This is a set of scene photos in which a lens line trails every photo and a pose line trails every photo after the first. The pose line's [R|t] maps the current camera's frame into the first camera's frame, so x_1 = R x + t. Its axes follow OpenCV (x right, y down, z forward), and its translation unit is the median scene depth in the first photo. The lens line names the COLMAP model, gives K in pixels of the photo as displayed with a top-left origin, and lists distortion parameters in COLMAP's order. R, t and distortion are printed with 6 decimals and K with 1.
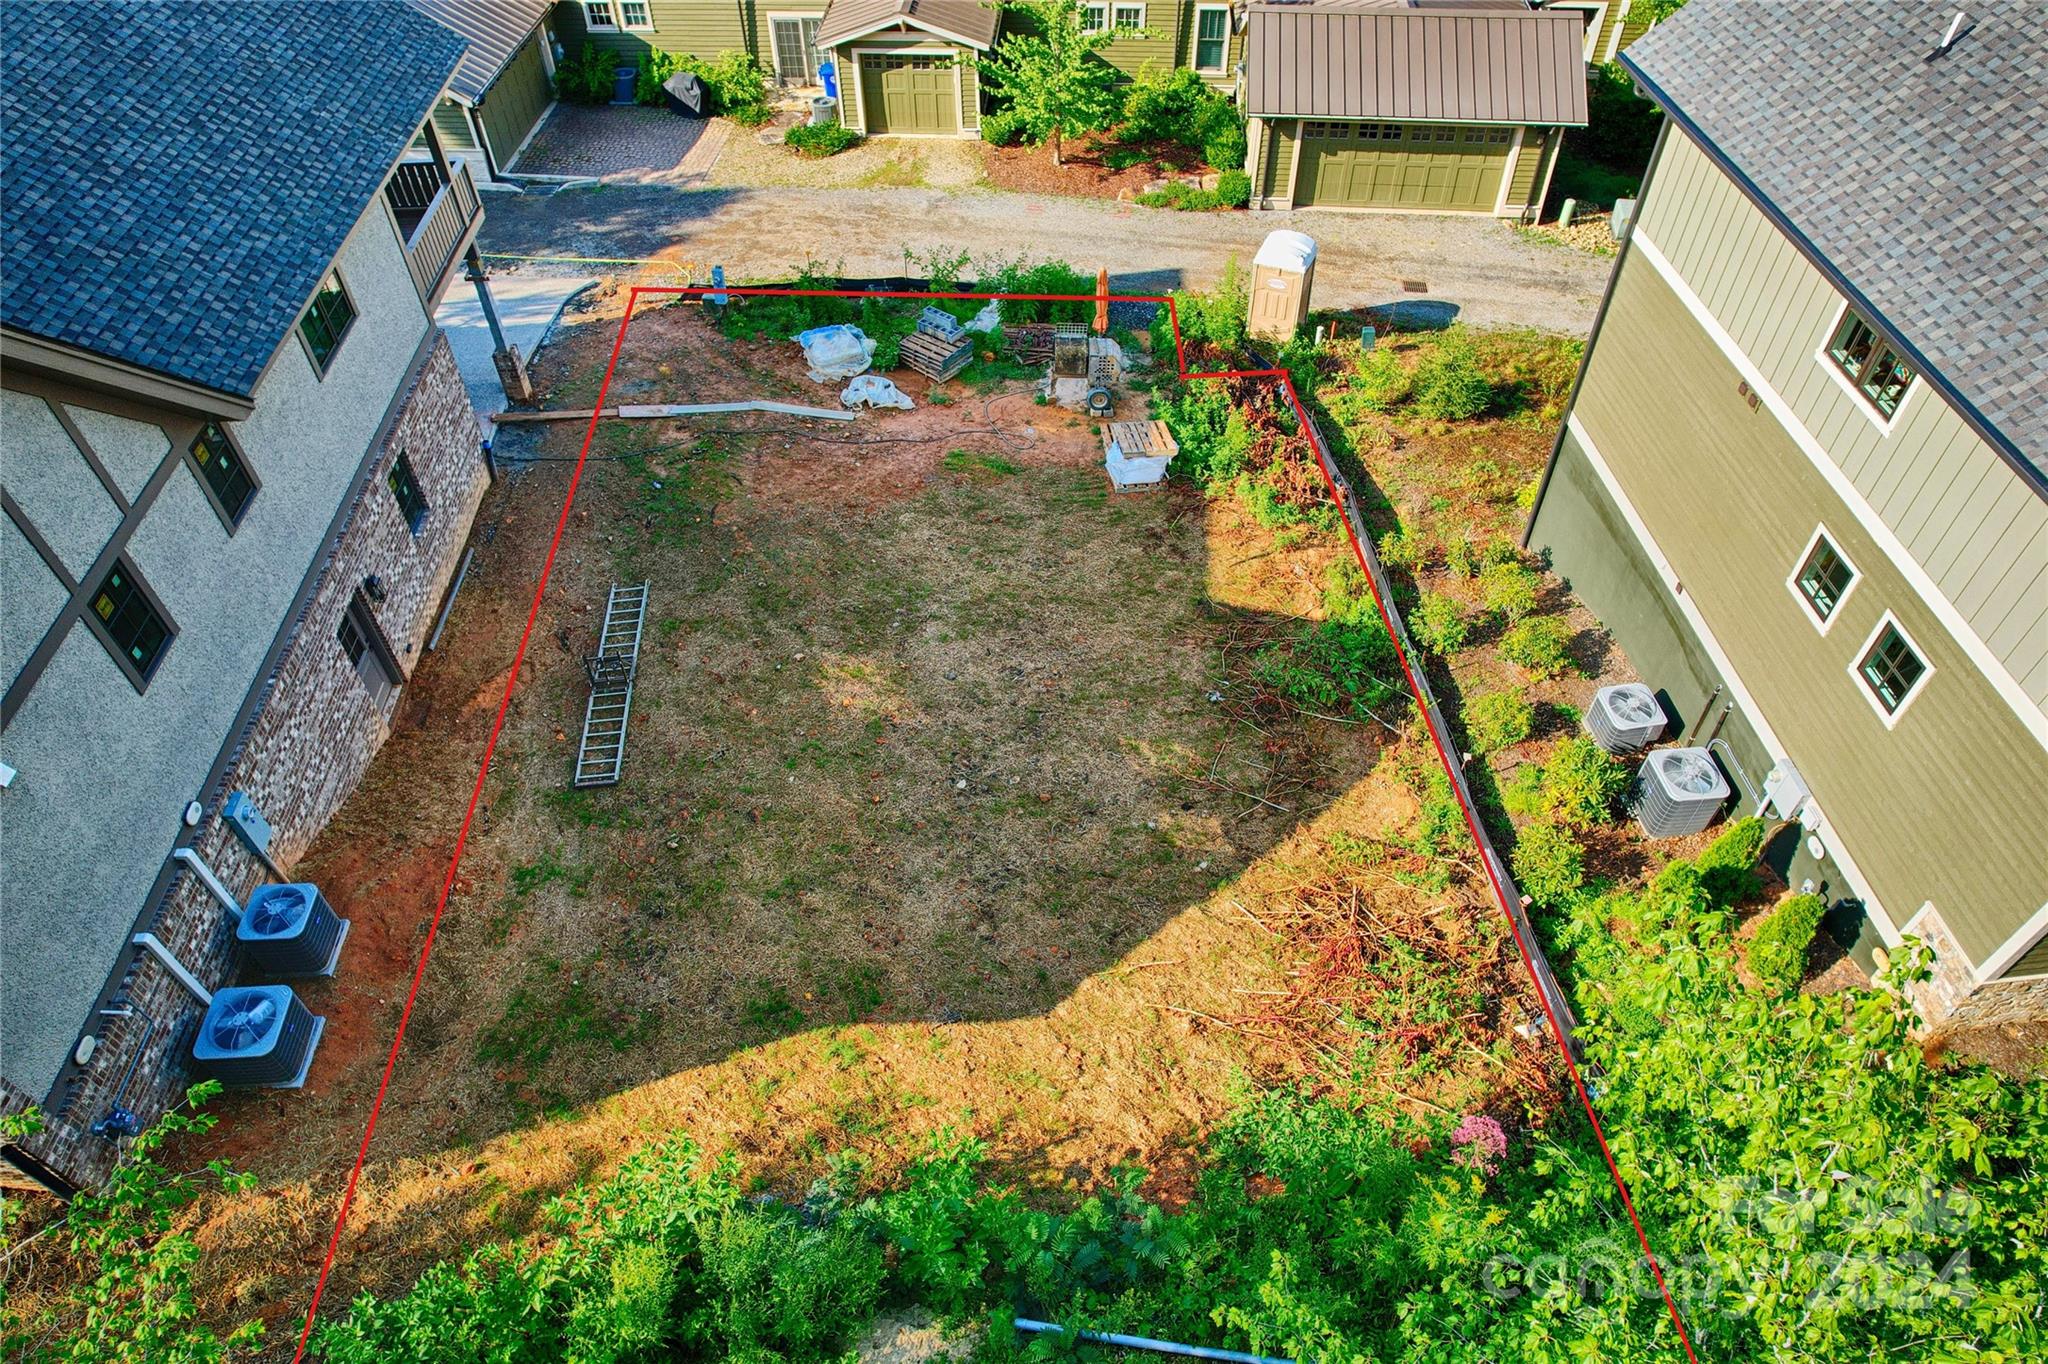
lens RADIAL K [[1321.7, 0, 1027.7], [0, 1321.7, 694.9], [0, 0, 1]] dist [-0.074163, 0.068010]
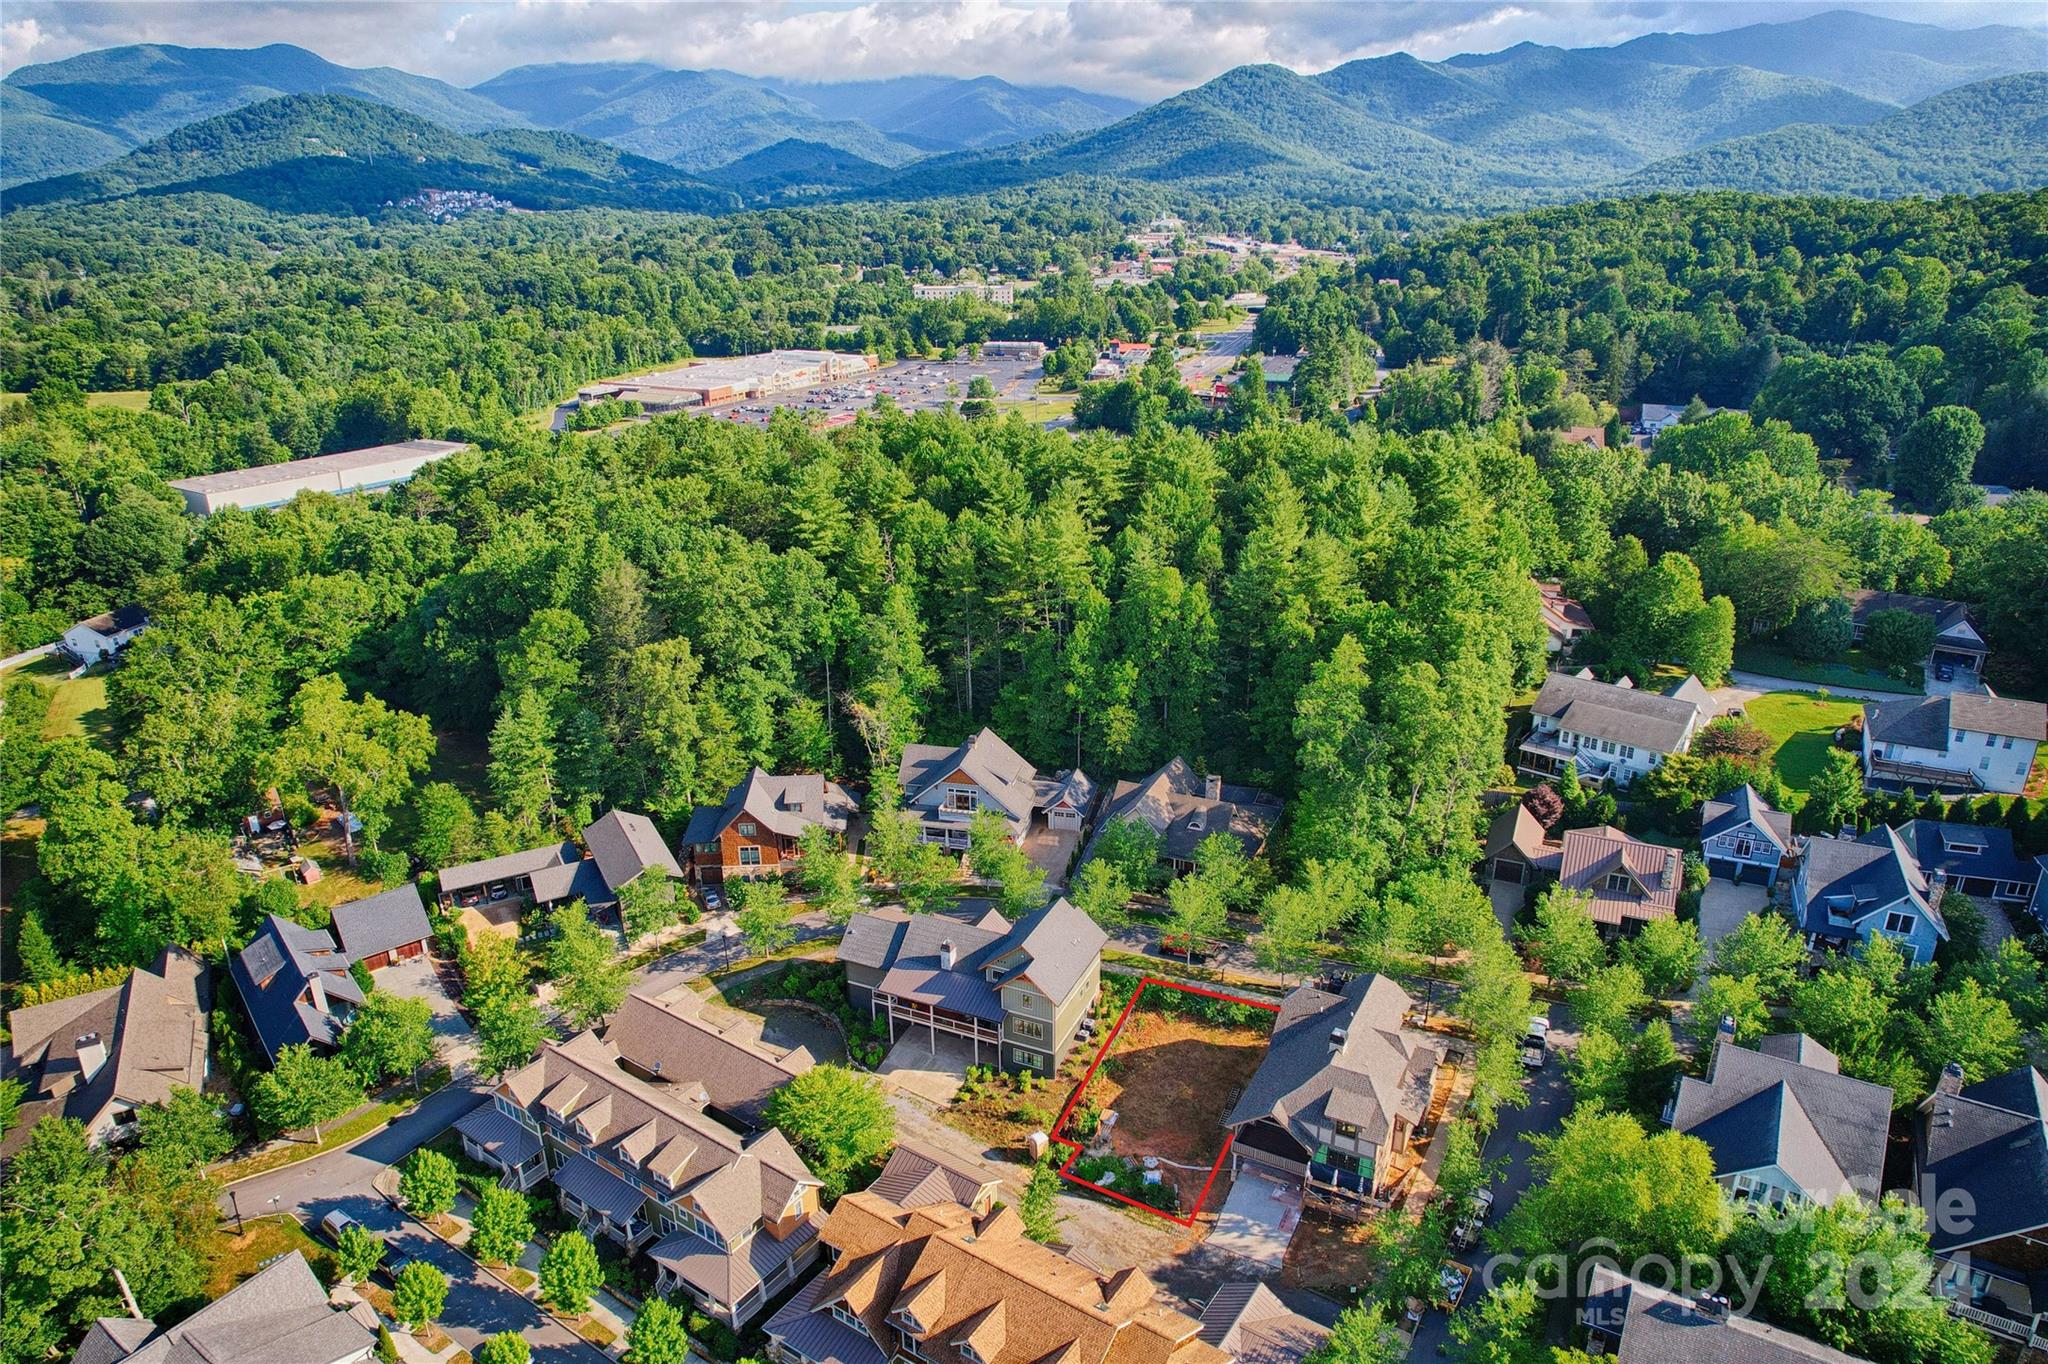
lens RADIAL K [[1321.7, 0, 1028.0], [0, 1321.7, 700.9], [0, 0, 1]] dist [-0.074163, 0.068010]
pose [[-0.864006, -0.173230, 0.472741, -1.763985], [0.385022, 0.377689, 0.842086, -5.233048], [-0.324424, 0.909583, -0.259628, 1.079125]]
